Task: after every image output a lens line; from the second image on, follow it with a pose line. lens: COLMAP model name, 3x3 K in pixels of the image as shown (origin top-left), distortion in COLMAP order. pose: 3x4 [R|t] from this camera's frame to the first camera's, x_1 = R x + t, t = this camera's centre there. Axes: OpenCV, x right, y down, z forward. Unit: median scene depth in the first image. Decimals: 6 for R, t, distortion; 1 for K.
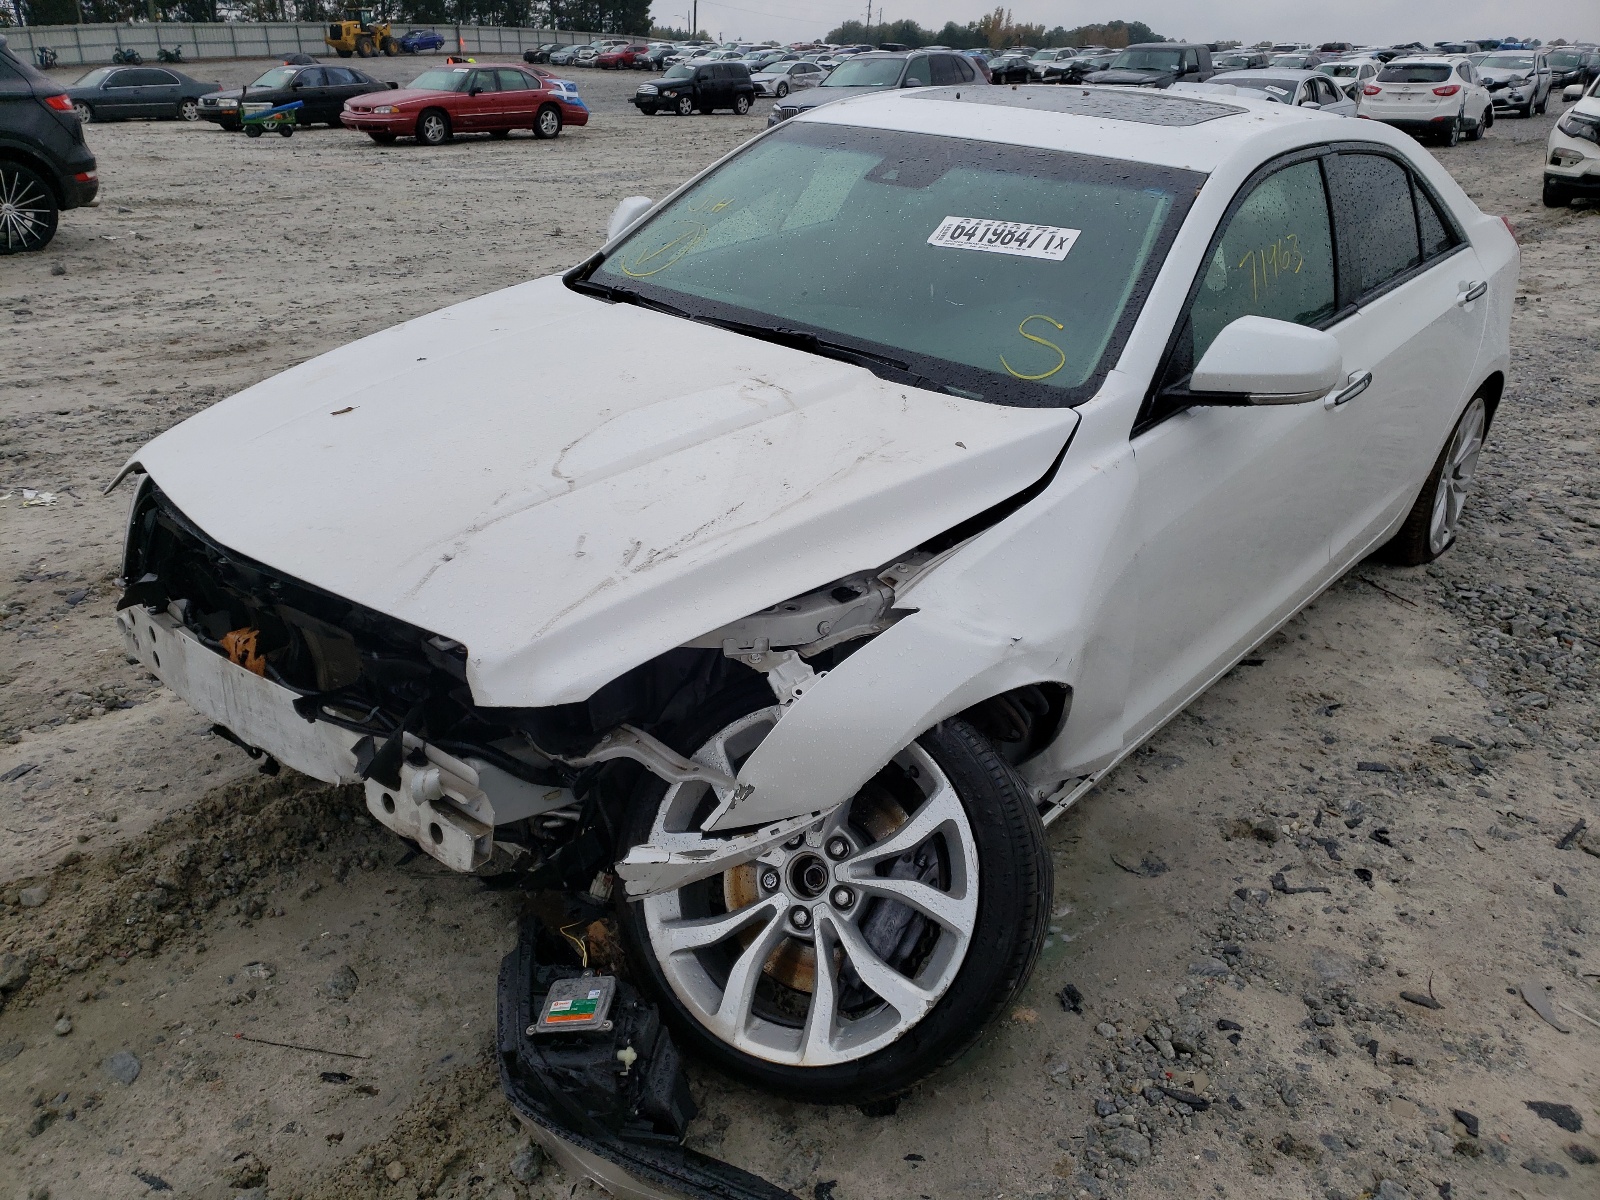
lens RADIAL K [[1207.4, 0, 800.0], [0, 1207.4, 600.0], [0, 0, 1]] dist [0.028757, 0.010814]
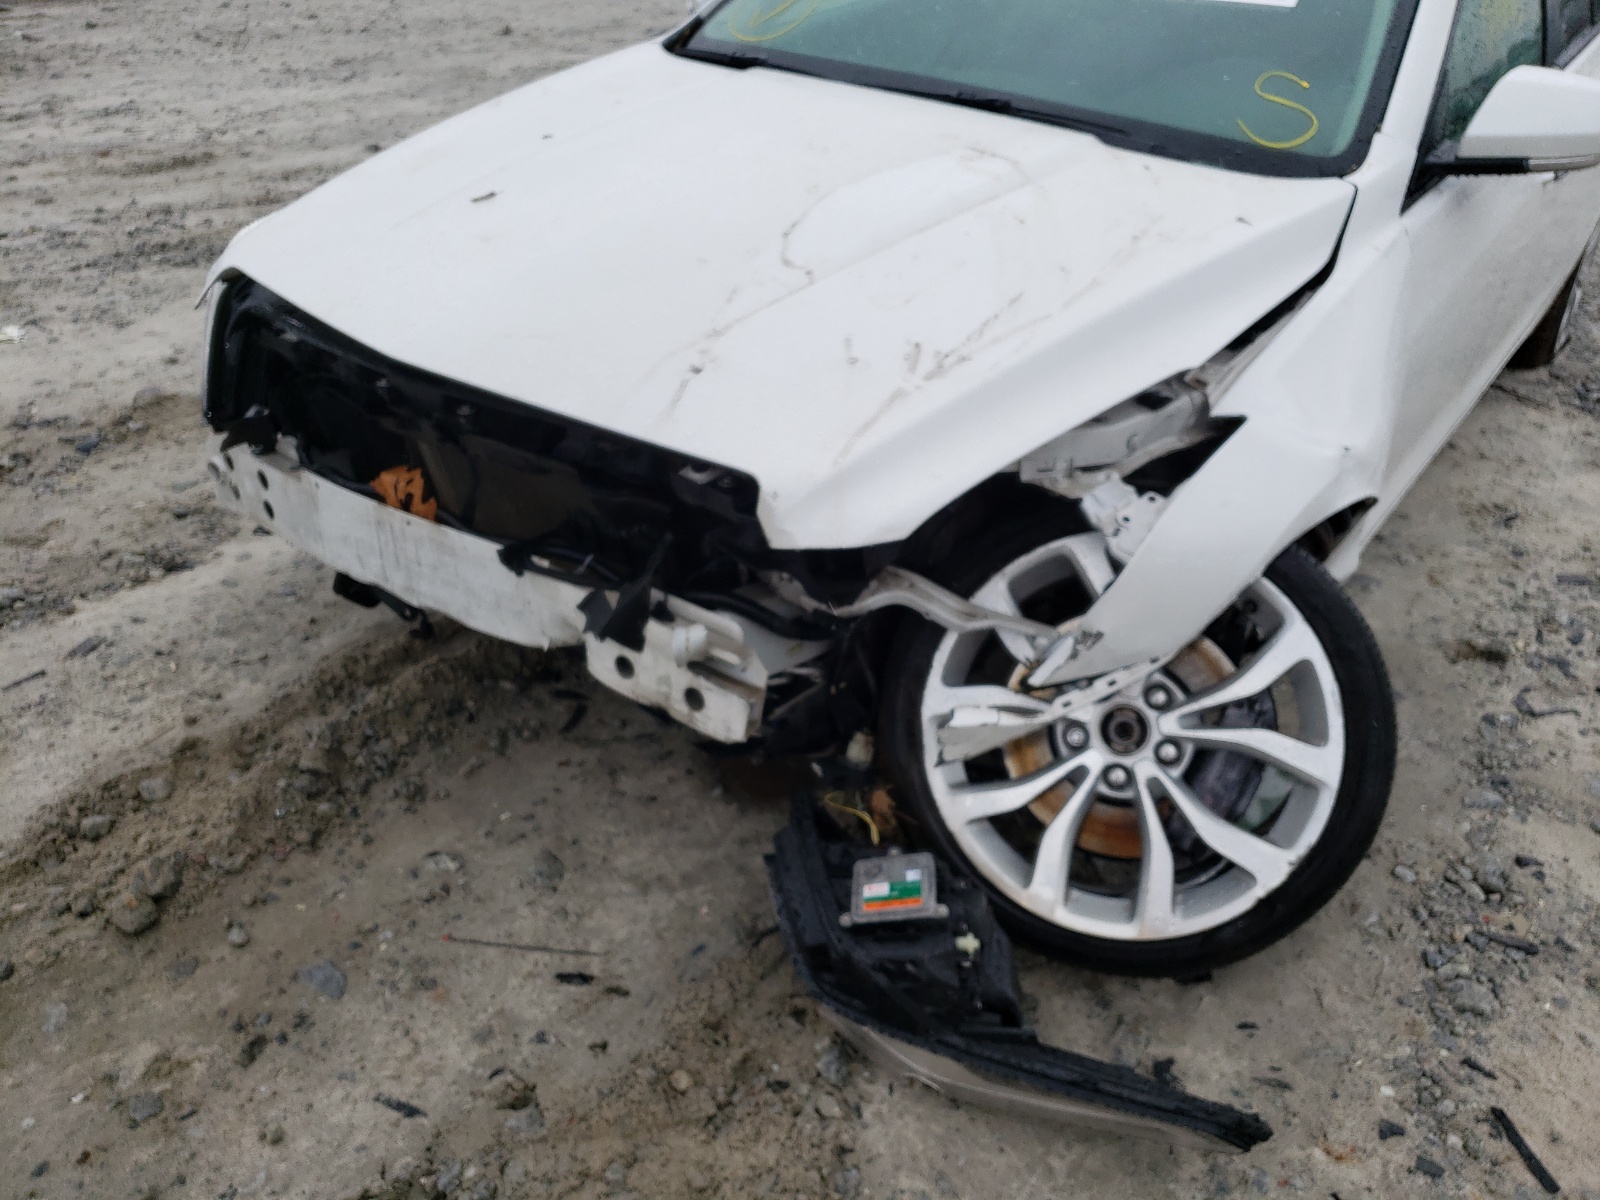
lens RADIAL K [[1188.3, 0, 800.0], [0, 1188.3, 600.0], [0, 0, 1]] dist [0.023975, 0.005077]
pose [[0.996167, -0.041412, 0.077048, -0.254868], [0.030718, 0.990350, 0.135141, 0.011676], [-0.081901, -0.132256, 0.987826, 0.164331]]
